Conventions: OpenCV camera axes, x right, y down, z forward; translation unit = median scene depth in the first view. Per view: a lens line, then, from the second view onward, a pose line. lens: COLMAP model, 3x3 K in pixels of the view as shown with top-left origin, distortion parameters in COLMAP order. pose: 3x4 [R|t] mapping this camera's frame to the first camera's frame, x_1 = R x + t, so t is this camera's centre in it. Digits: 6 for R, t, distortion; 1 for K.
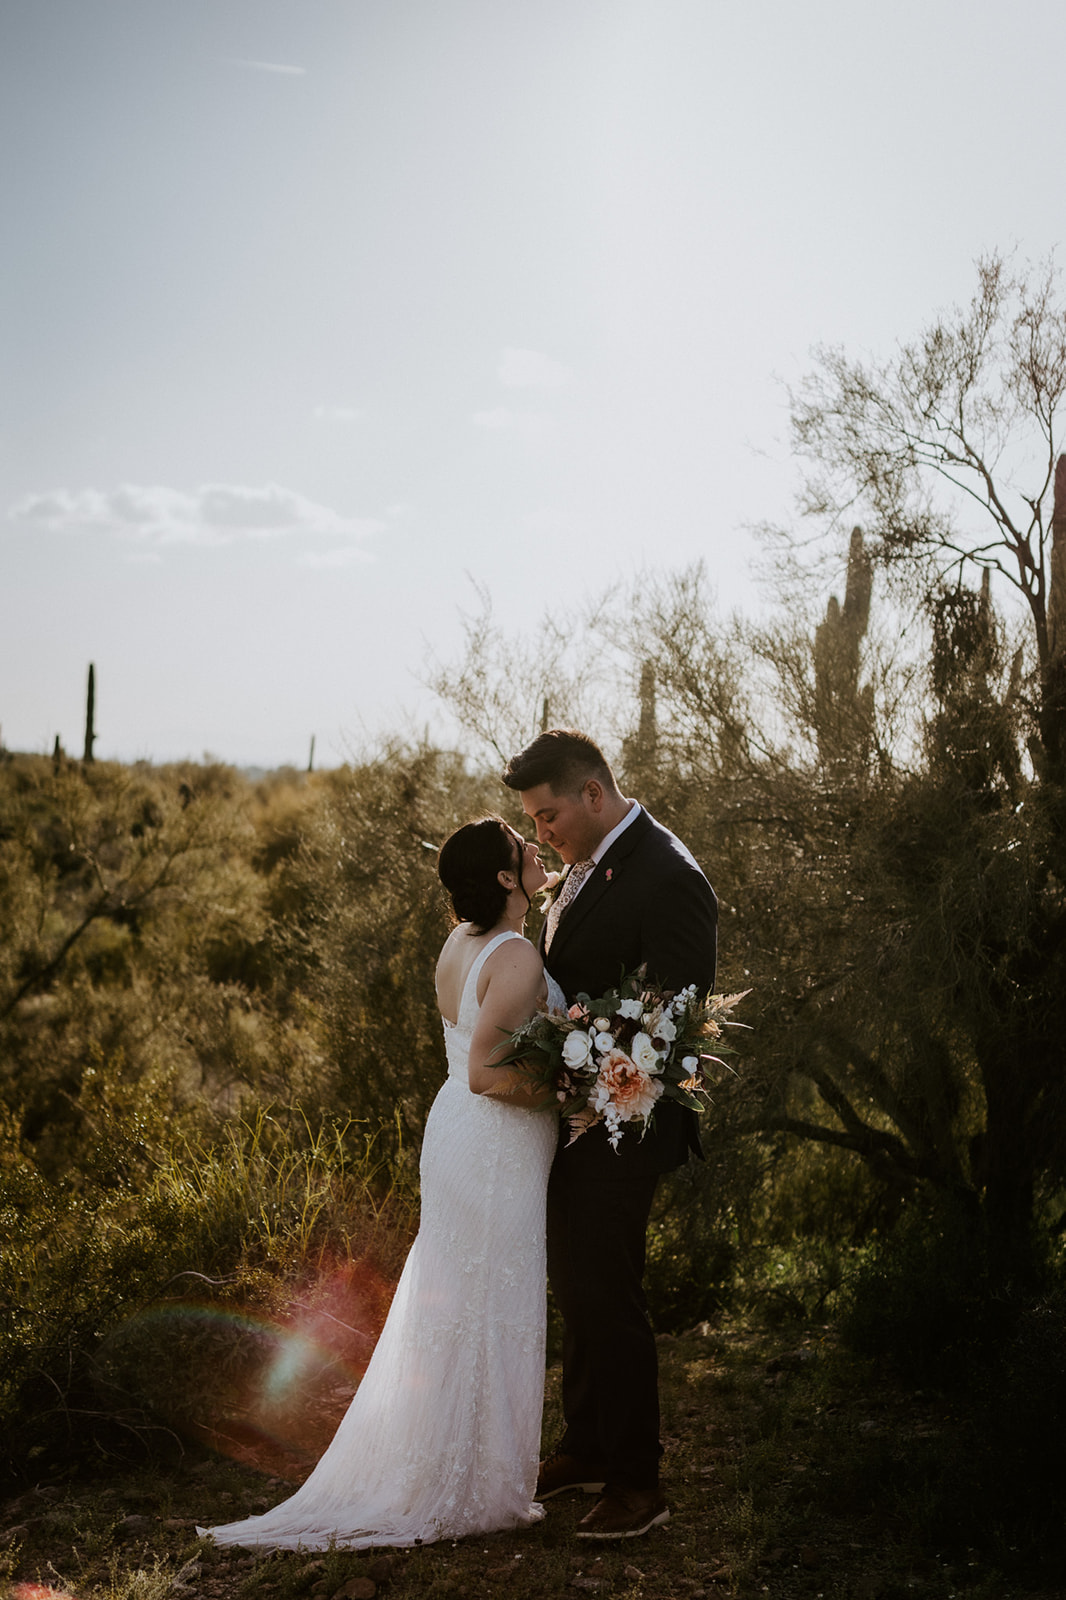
lens RADIAL K [[2320.8, 0, 533.0], [0, 2320.8, 800.0], [0, 0, 1]] dist [0.021191, 0.025329]
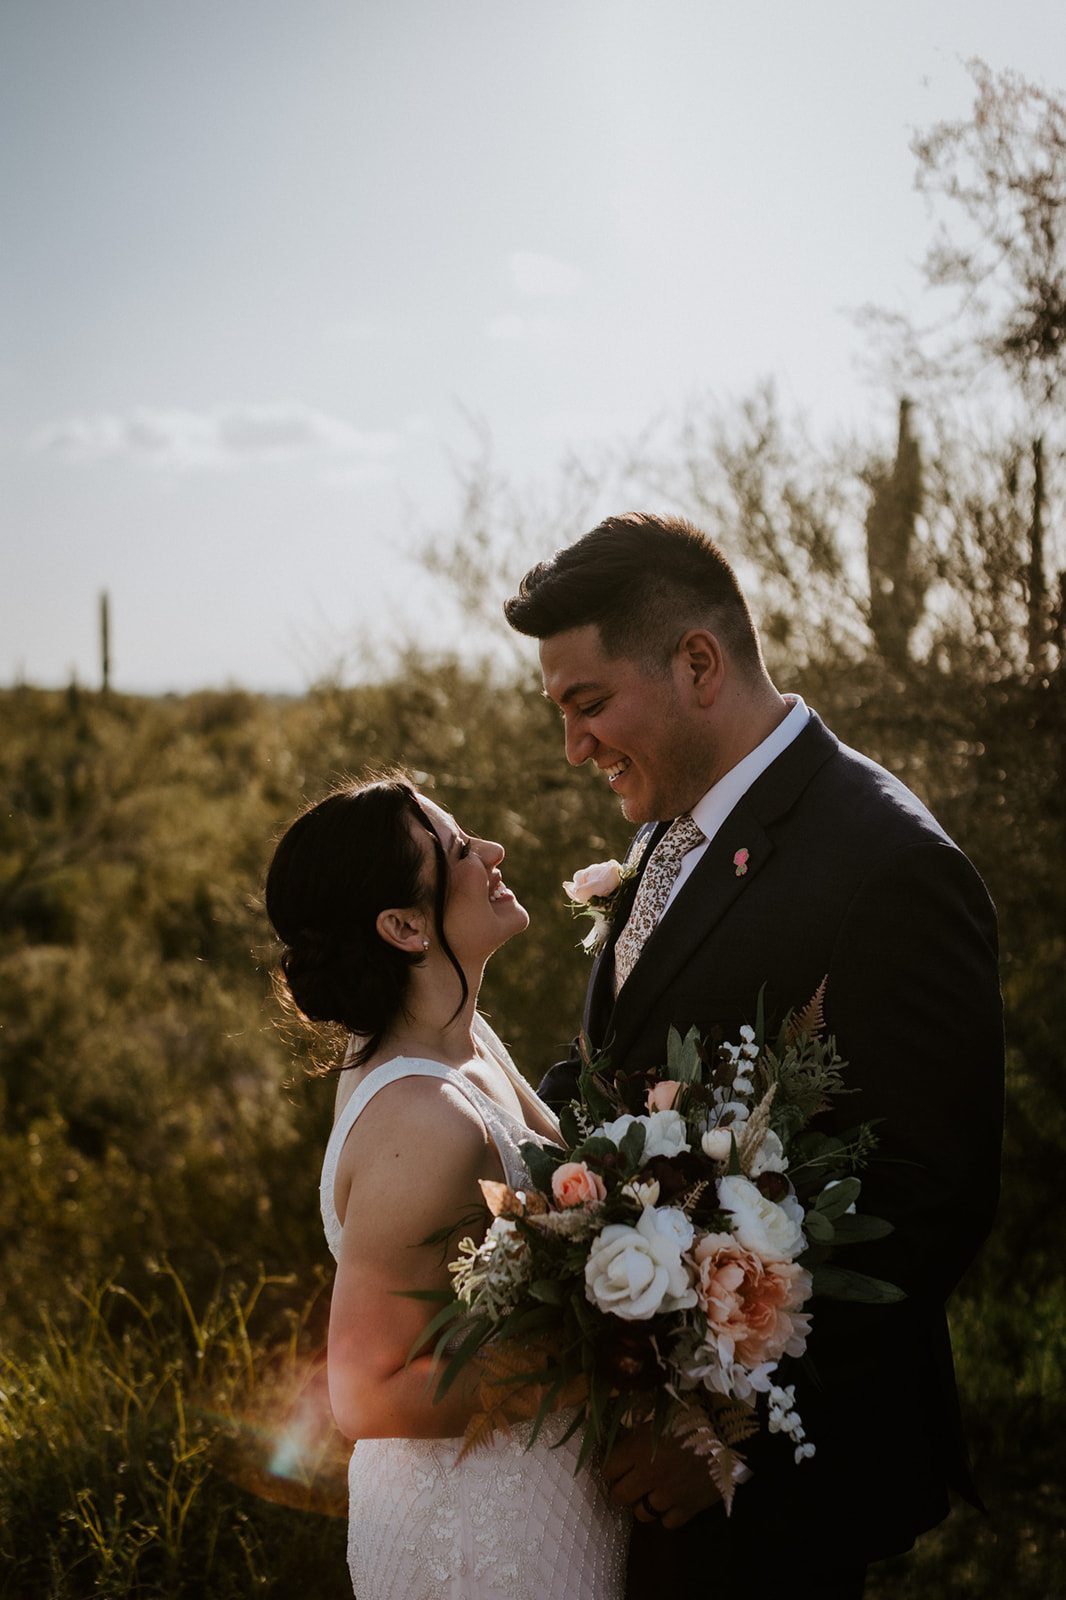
lens RADIAL K [[2320.8, 0, 533.0], [0, 2320.8, 800.0], [0, 0, 1]] dist [0.021191, 0.025329]
pose [[0.998936, -0.043581, -0.015105, 0.000956], [0.044124, 0.998314, 0.037707, 0.000621], [0.013436, -0.038333, 0.999175, 0.273773]]
